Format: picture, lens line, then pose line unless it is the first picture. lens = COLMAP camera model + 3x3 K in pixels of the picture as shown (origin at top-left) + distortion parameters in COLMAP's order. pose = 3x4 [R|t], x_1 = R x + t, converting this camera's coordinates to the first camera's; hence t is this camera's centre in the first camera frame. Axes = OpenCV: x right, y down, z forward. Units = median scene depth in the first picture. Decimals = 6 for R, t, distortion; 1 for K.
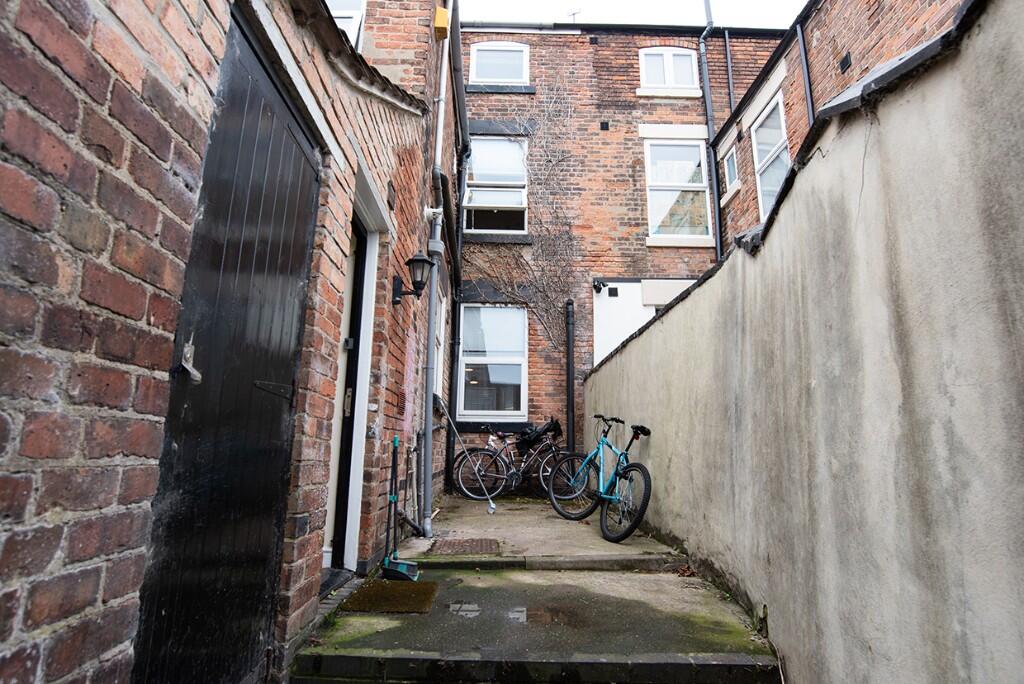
lens RADIAL K [[523.8, 0, 517.1], [0, 523.8, 343.7], [0, 0, 1]] dist [-0.062249, 0.024102]
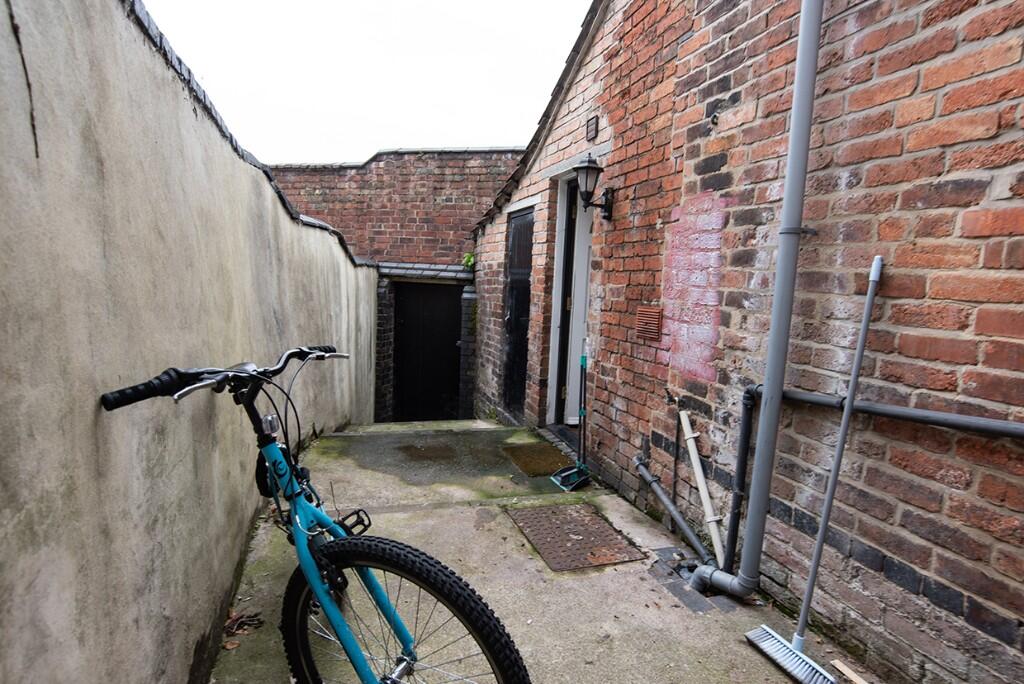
lens RADIAL K [[523.8, 0, 517.1], [0, 523.8, 343.7], [0, 0, 1]] dist [-0.062249, 0.024102]
pose [[-0.956699, -0.018119, -0.290516, 0.370395], [0.006518, 0.996477, -0.083615, 0.436944], [0.291007, -0.081888, -0.953210, 3.583820]]
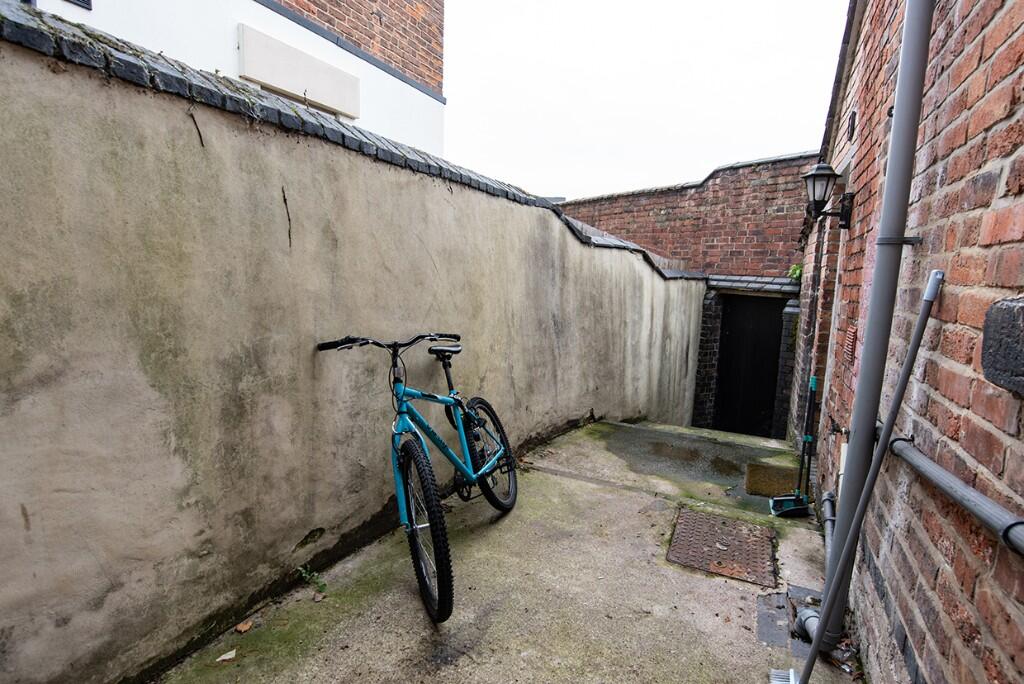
lens RADIAL K [[523.8, 0, 517.1], [0, 523.8, 343.7], [0, 0, 1]] dist [-0.062249, 0.024102]
pose [[-0.886675, -0.104006, 0.450545, -0.304732], [-0.140887, 0.988812, -0.049004, 0.437014], [-0.440408, -0.106926, -0.891408, 3.828712]]
